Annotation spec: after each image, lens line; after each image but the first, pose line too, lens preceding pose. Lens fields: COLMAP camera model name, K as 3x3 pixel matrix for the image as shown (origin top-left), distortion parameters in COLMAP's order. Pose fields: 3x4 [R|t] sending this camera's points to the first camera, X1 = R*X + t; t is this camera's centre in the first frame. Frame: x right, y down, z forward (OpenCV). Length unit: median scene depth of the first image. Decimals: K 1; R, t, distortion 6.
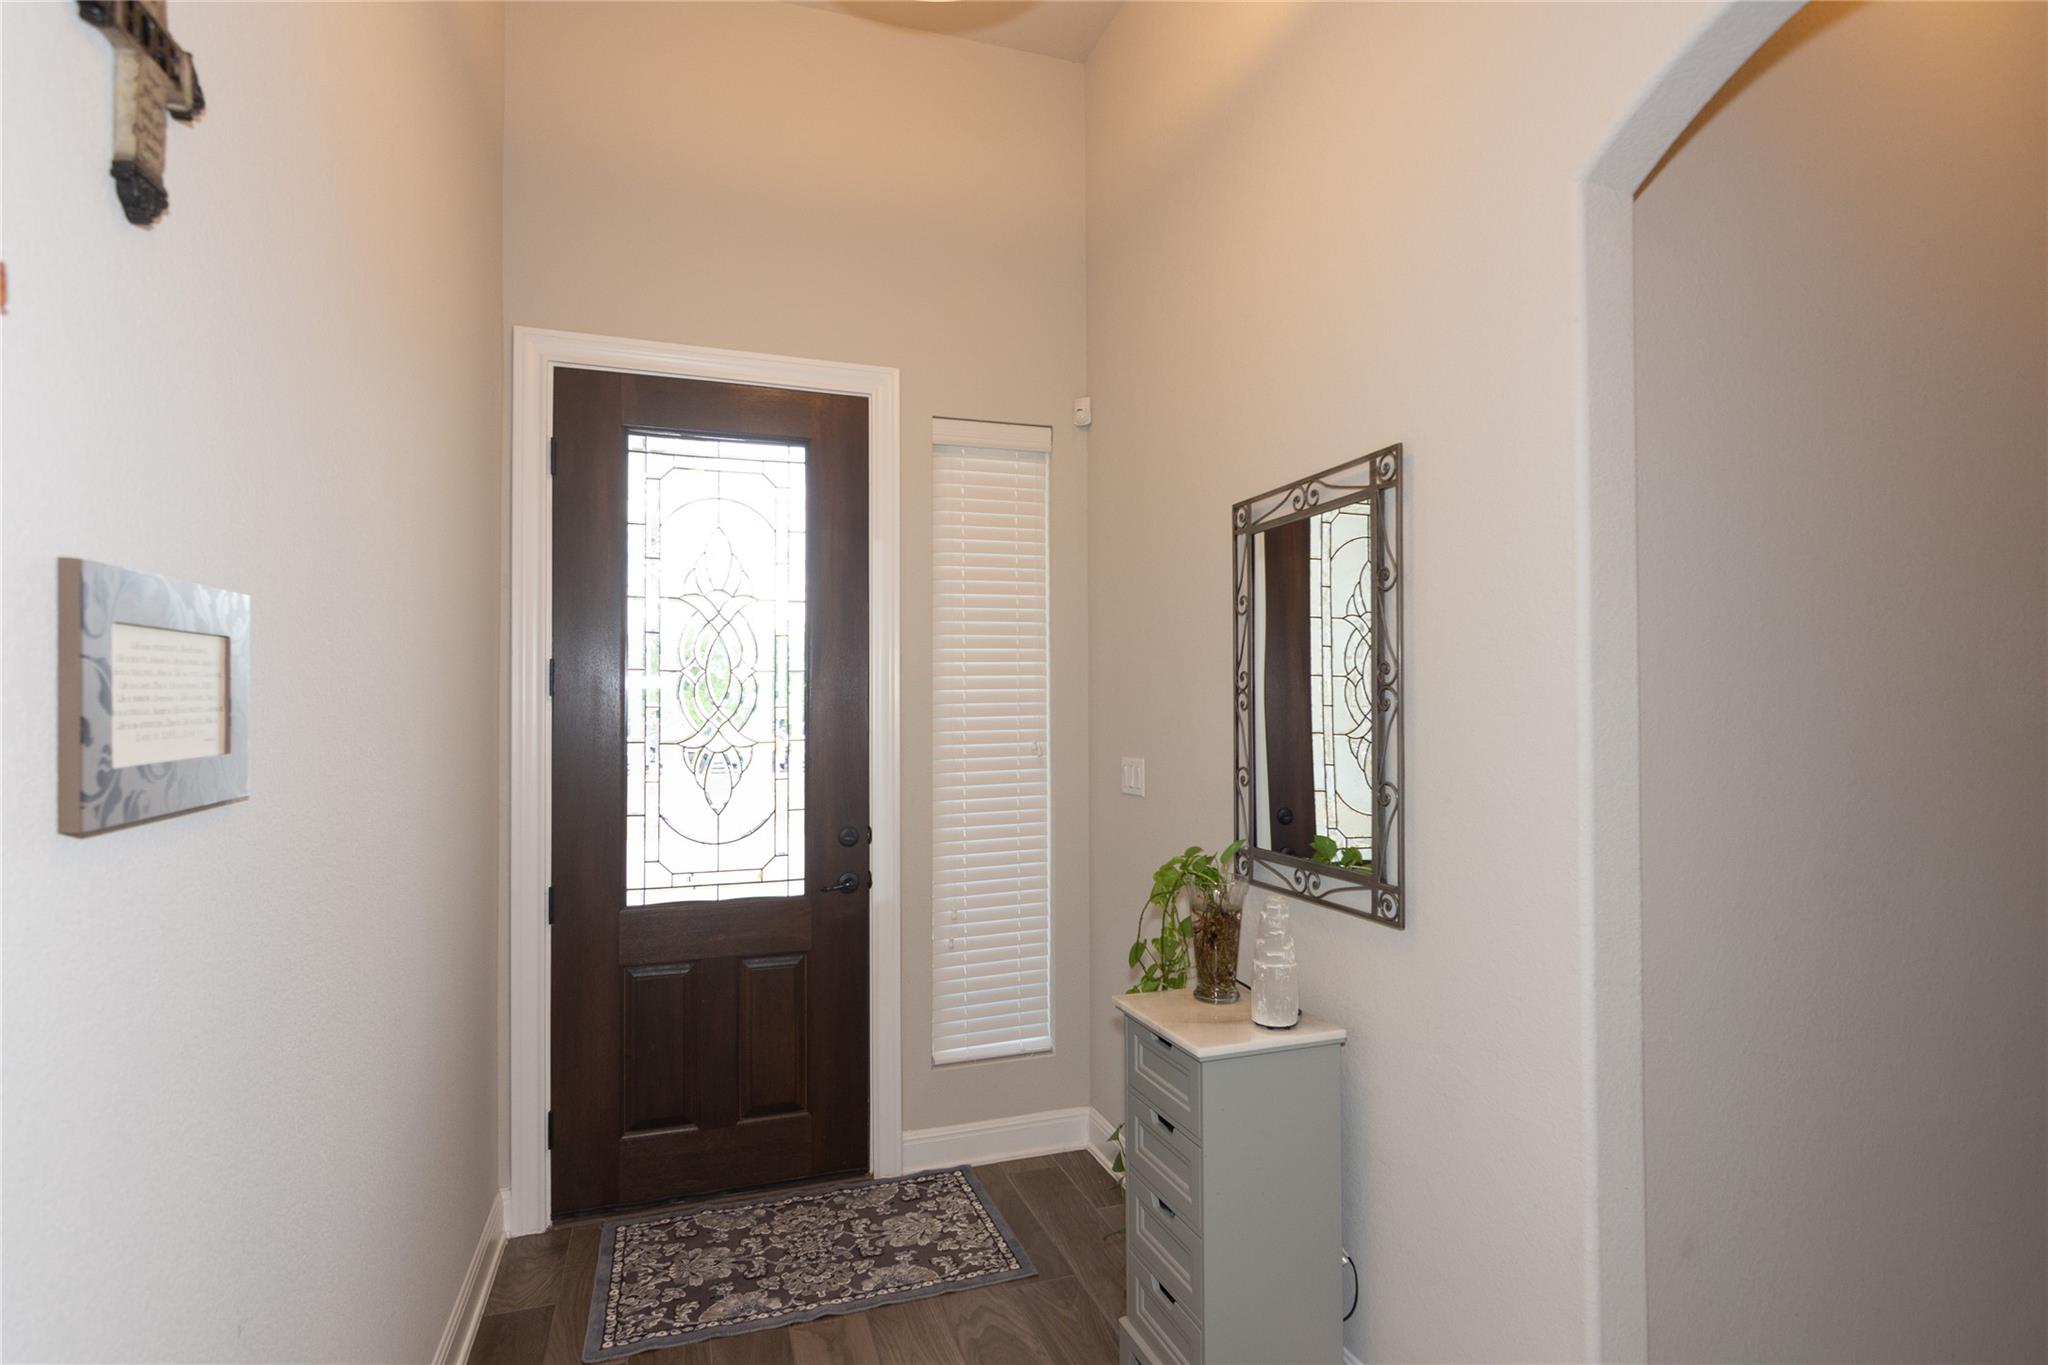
lens RADIAL K [[1004.2, 0, 1024.0], [0, 1004.2, 682.5], [0, 0, 1]] dist [-0.027611, 0.000103]
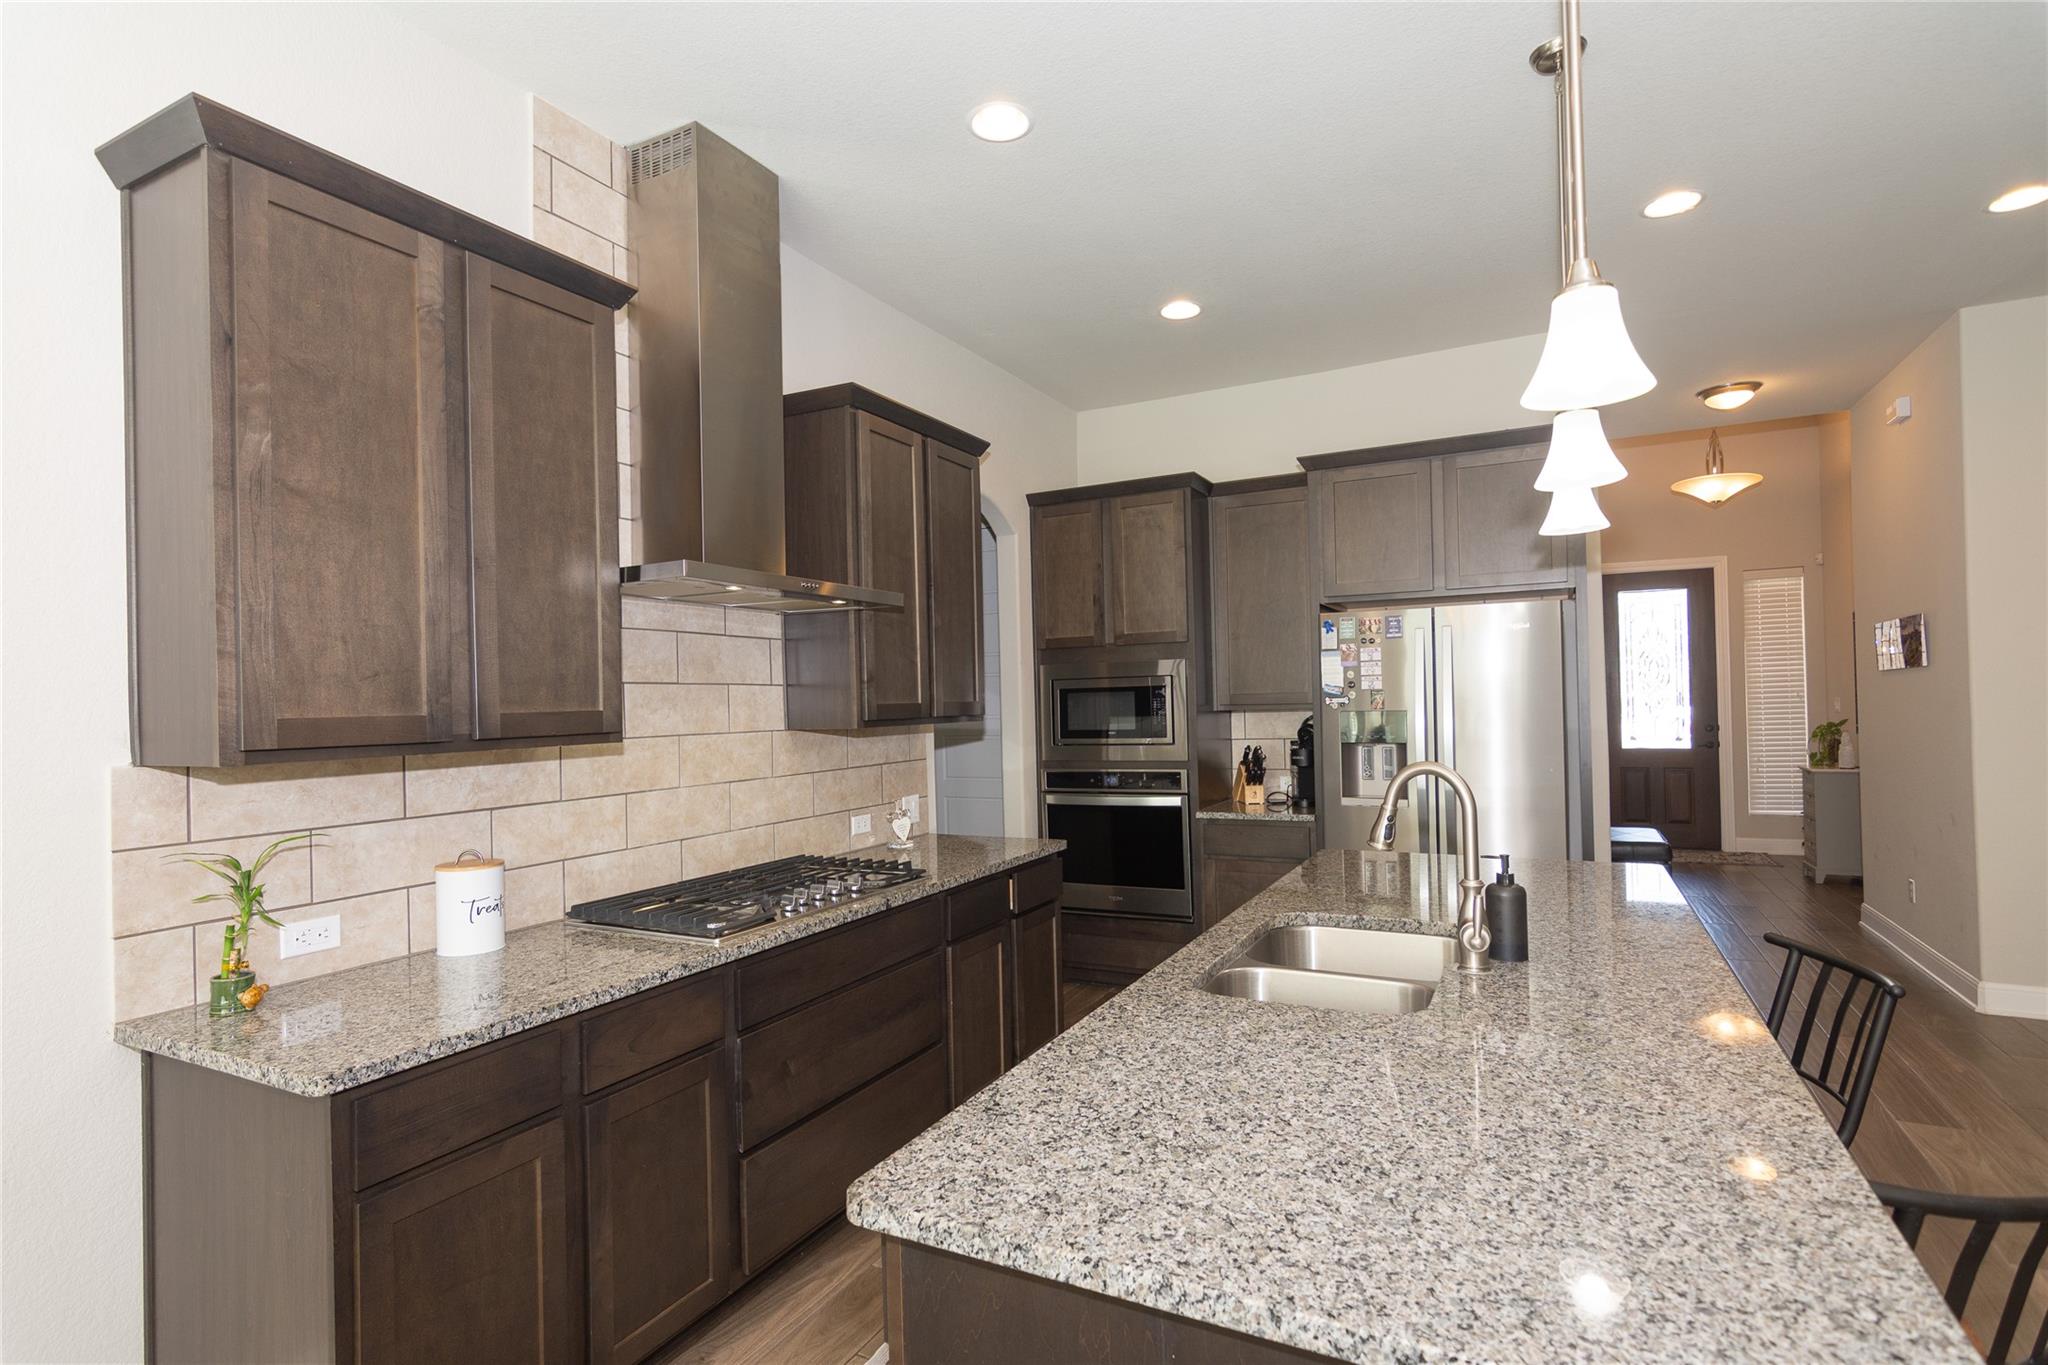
lens RADIAL K [[1001.3, 0, 1017.9], [0, 1001.3, 693.4], [0, 0, 1]] dist [0.000680, 0.002223]
pose [[0.686930, -0.019354, -0.726465, 0.547039], [0.032379, 0.999468, 0.003989, -0.015379], [0.726002, -0.026263, 0.687191, -2.381409]]
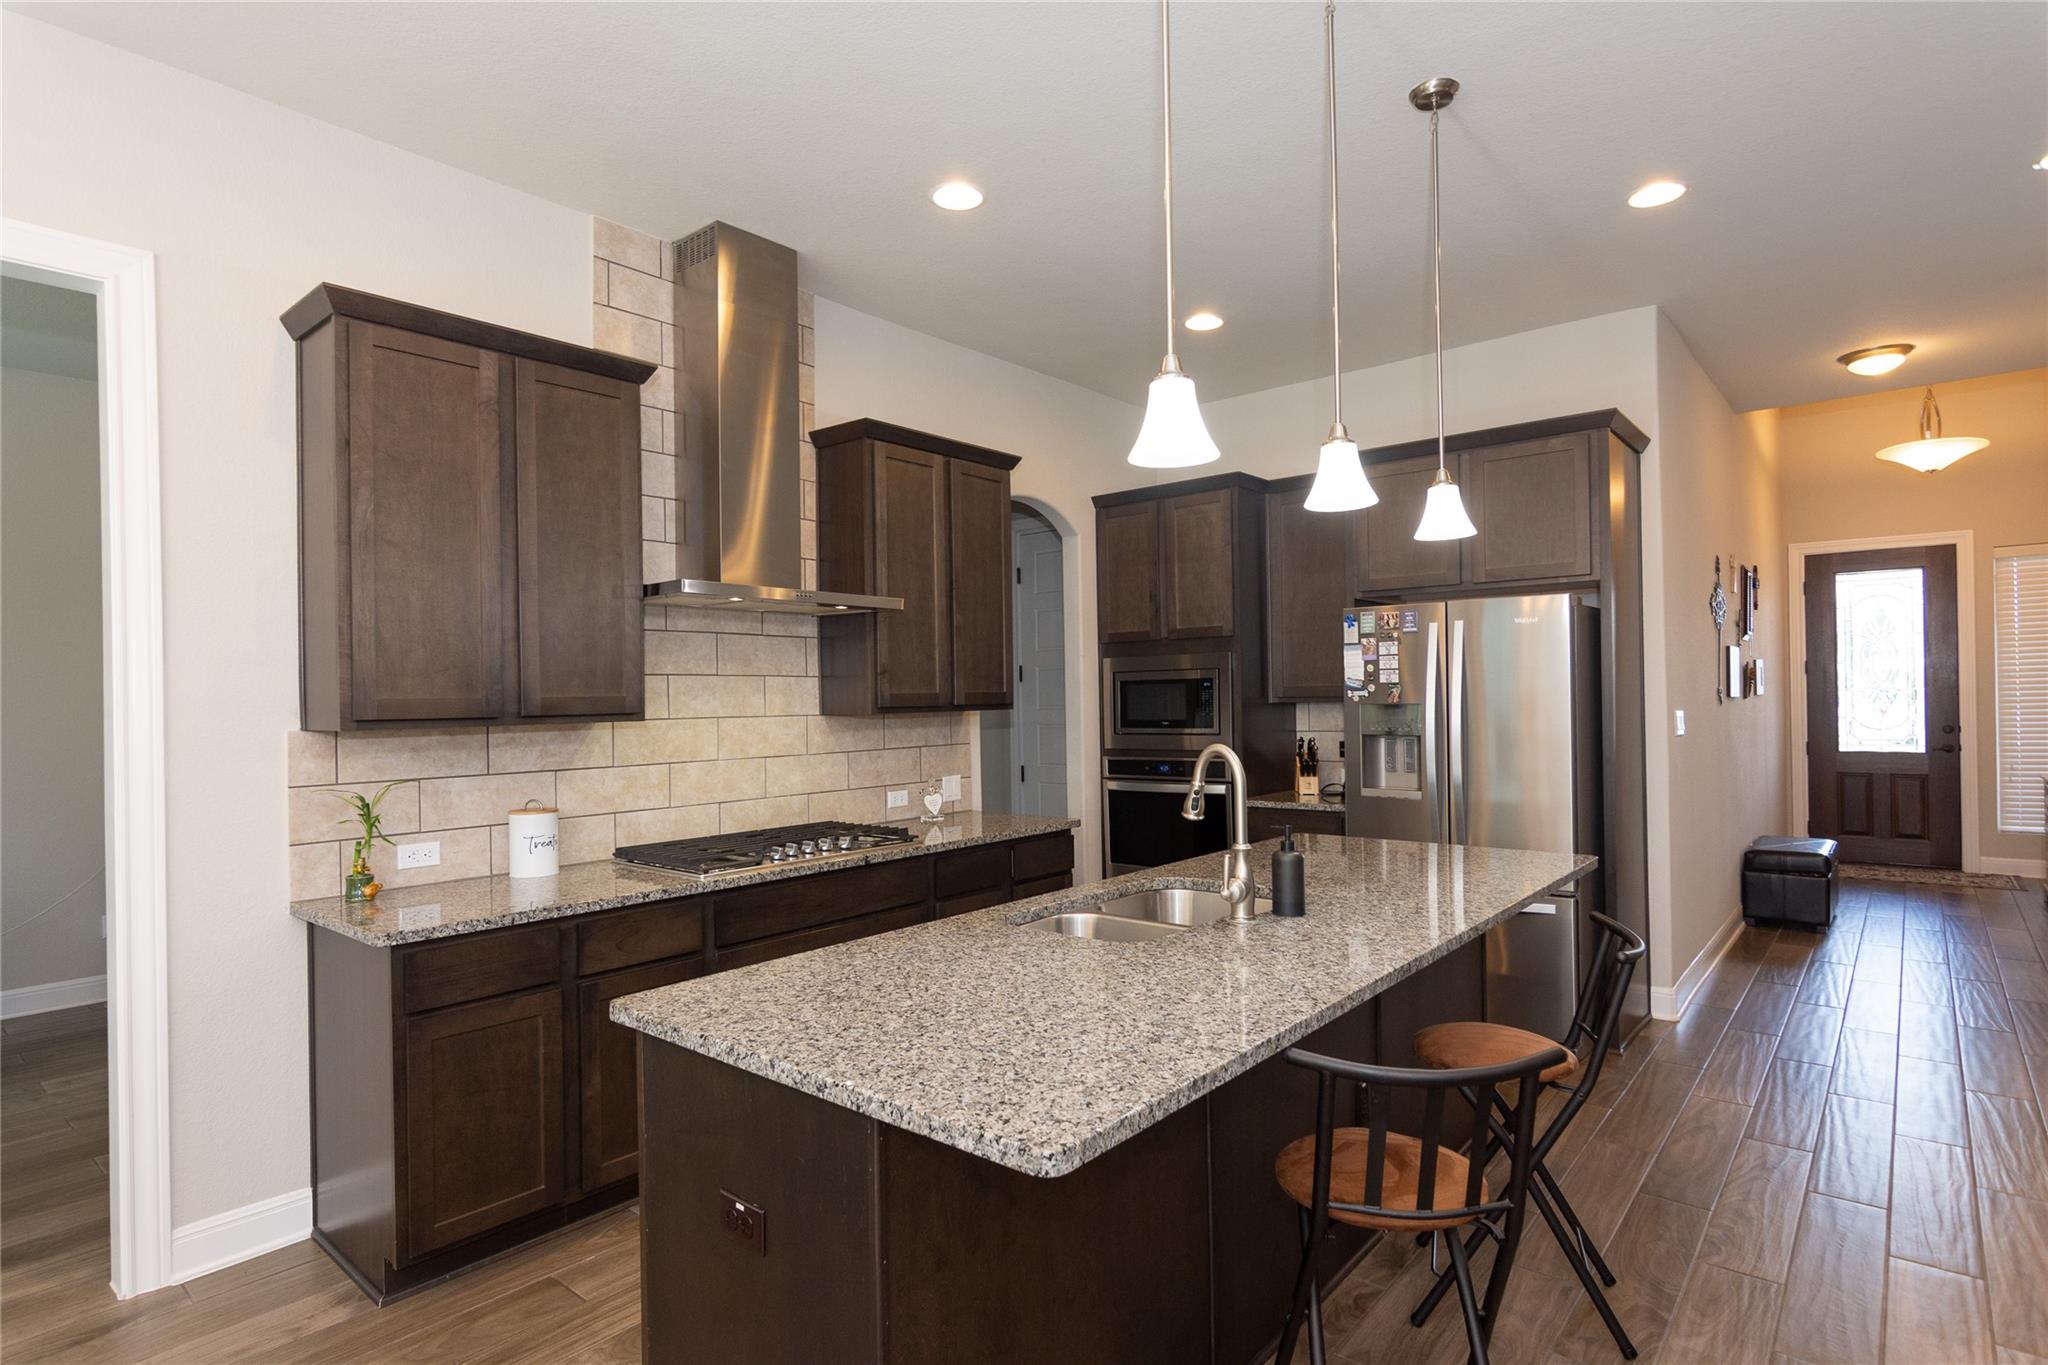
lens RADIAL K [[1050.4, 0, 1019.5], [0, 1050.4, 693.8], [0, 0, 1]] dist [-0.002125, -0.001590]
pose [[0.512485, -0.008428, -0.858655, 0.874791], [0.027083, 0.999613, 0.006353, -0.007612], [0.858269, -0.026511, 0.512515, -2.282519]]
